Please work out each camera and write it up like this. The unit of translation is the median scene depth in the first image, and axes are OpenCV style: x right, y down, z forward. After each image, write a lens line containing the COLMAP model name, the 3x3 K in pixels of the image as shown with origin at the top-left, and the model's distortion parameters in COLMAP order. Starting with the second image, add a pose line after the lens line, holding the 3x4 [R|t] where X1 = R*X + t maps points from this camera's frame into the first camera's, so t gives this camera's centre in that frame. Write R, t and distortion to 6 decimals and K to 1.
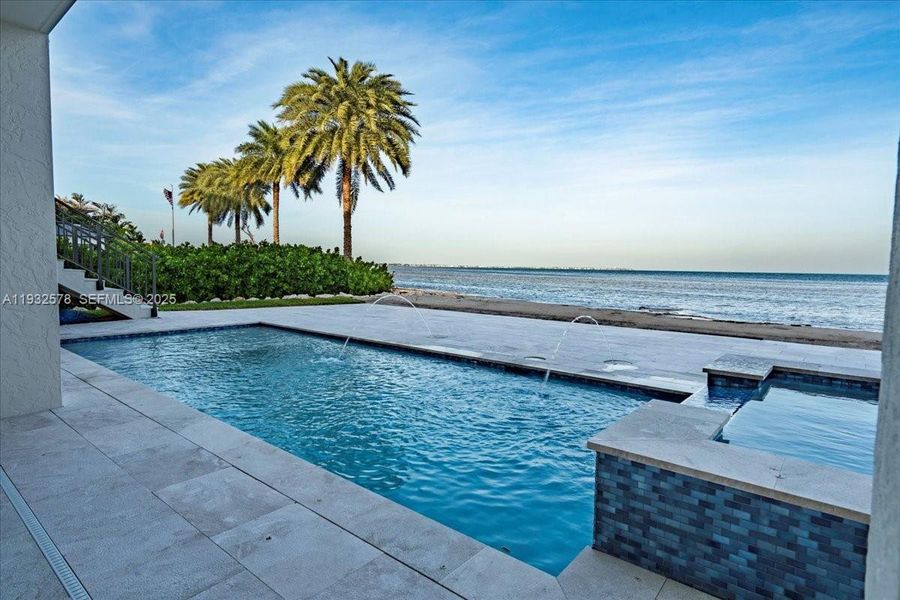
lens RADIAL K [[472.9, 0, 450.0], [0, 472.9, 300.0], [0, 0, 1]] dist [-0.003766, -0.000478]
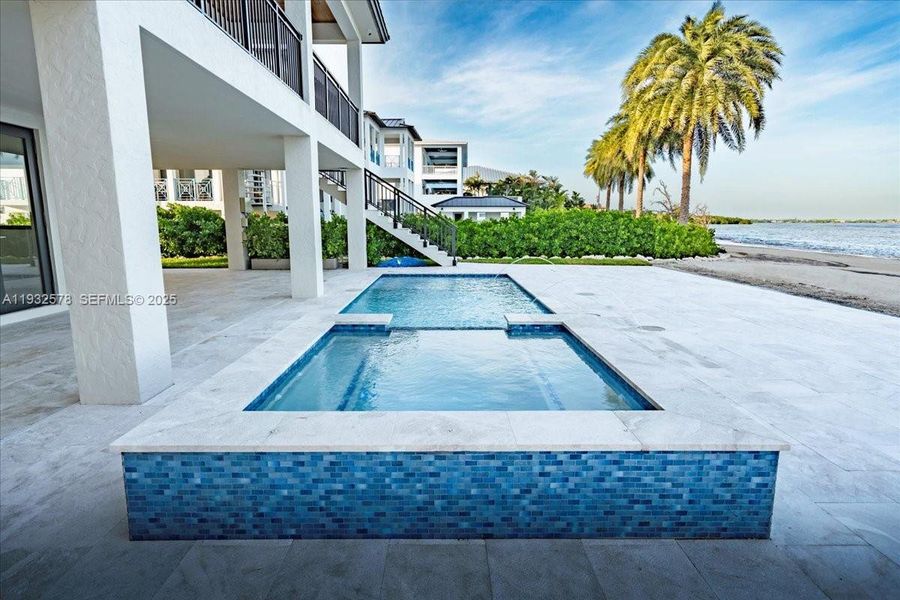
lens RADIAL K [[471.8, 0, 450.0], [0, 471.8, 300.0], [0, 0, 1]] dist [-0.038125, -0.000478]
pose [[0.642189, 0.109627, -0.758667, 0.268244], [-0.044698, 0.993392, 0.105710, -0.007230], [0.765242, -0.033975, 0.642846, -0.002936]]
